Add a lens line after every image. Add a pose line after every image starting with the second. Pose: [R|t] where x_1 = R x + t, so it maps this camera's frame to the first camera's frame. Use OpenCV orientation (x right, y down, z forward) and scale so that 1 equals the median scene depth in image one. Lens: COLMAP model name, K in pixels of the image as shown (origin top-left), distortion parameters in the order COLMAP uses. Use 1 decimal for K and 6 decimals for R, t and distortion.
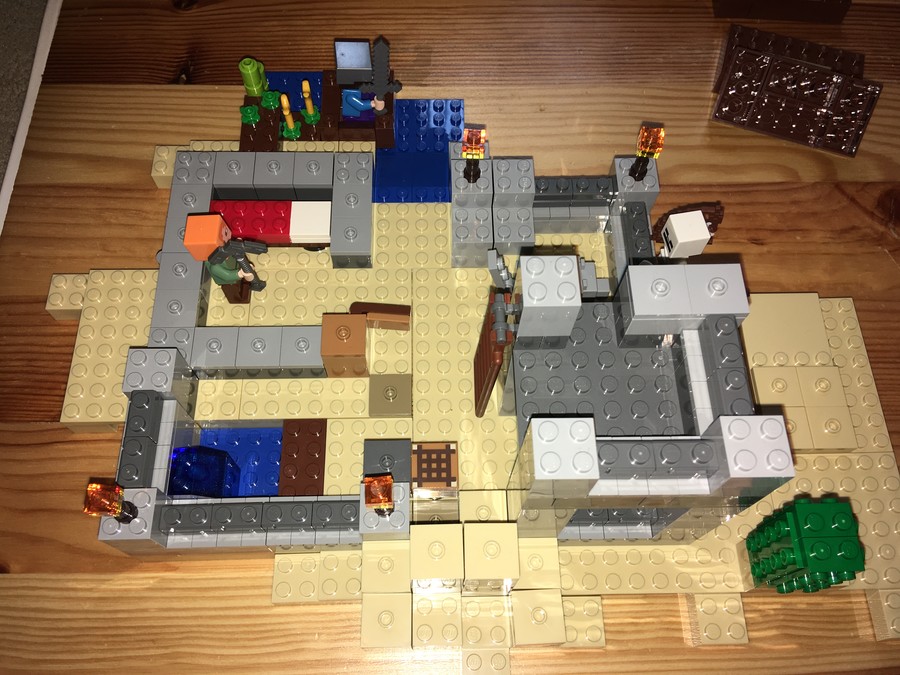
lens RADIAL K [[775.5, 0, 450.0], [0, 775.5, 337.5], [0, 0, 1]] dist [0.091135, -0.119630]
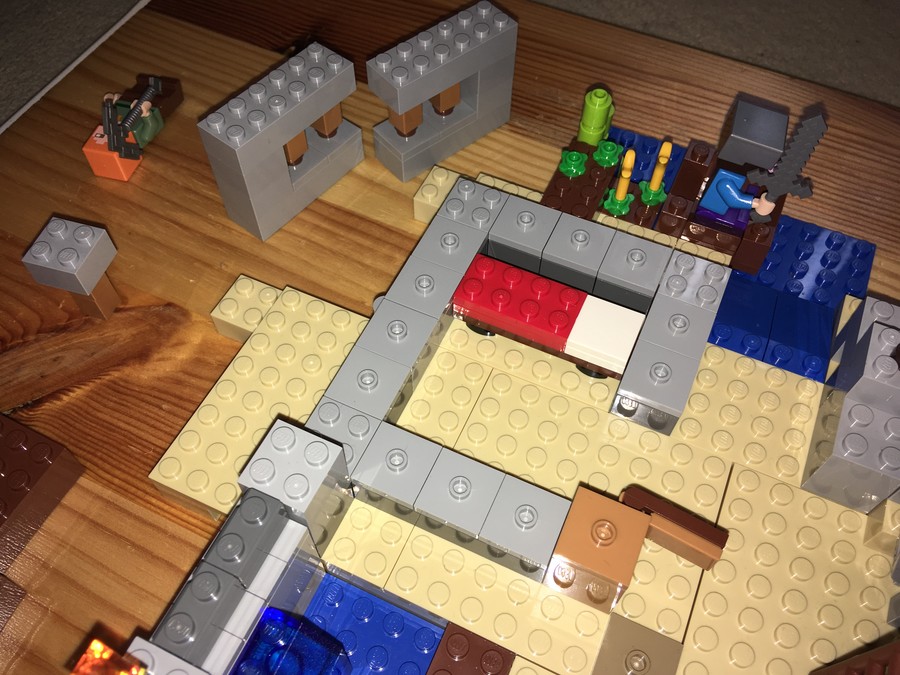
lens RADIAL K [[775.5, 0, 450.0], [0, 775.5, 337.5], [0, 0, 1]] dist [0.091135, -0.119630]
pose [[0.900524, 0.360277, -0.243428, -0.135367], [-0.392718, 0.914237, -0.099716, -0.031181], [0.186626, 0.185395, 0.964779, 0.356512]]
